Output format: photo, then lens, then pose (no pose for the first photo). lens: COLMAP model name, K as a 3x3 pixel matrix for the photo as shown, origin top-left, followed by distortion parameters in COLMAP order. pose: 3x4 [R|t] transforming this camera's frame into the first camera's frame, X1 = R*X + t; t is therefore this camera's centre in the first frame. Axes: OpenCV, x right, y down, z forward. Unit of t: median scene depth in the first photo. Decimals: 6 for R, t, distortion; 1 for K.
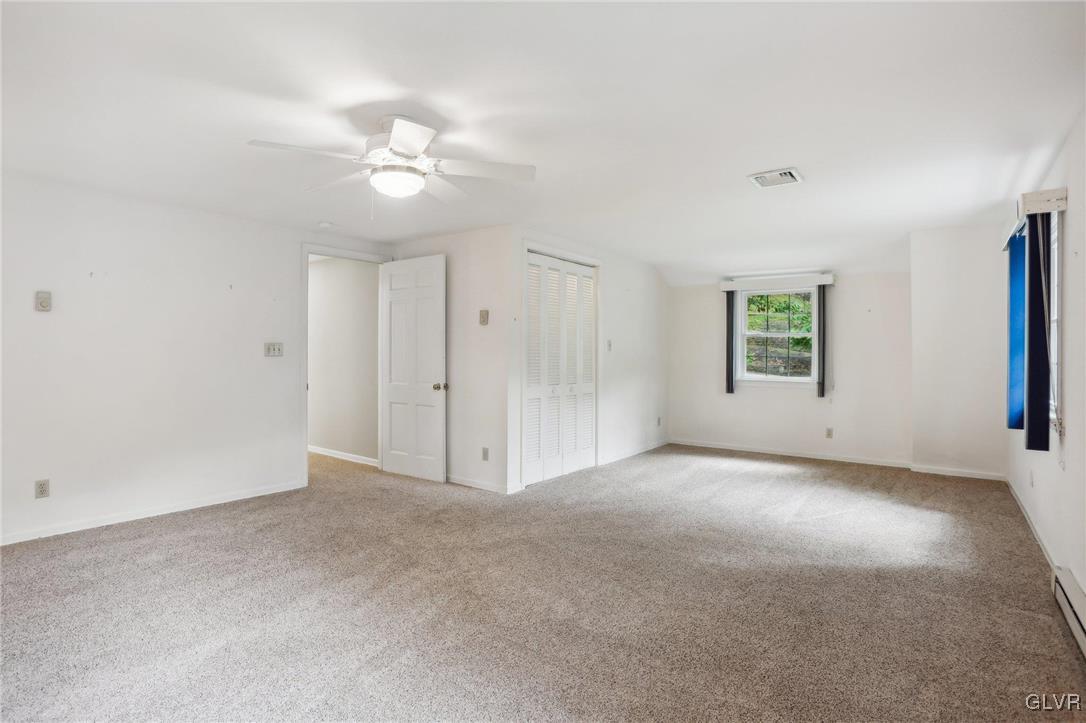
lens RADIAL K [[549.3, 0, 535.7], [0, 549.3, 351.1], [0, 0, 1]] dist [-0.000908, 0.001032]
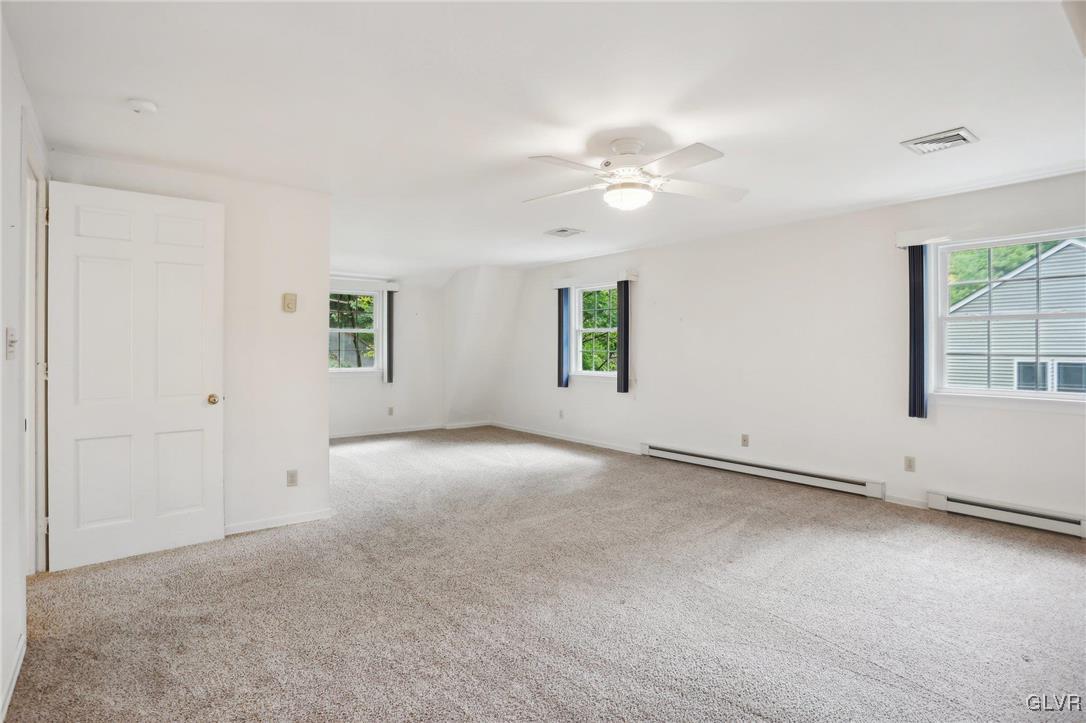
lens RADIAL K [[549.3, 0, 535.7], [0, 549.3, 351.1], [0, 0, 1]] dist [-0.000908, 0.001032]
pose [[0.288986, -0.011838, 0.957260, -0.707133], [-0.002801, 0.999909, 0.013211, -0.004106], [-0.957329, -0.006499, 0.288927, 0.427825]]
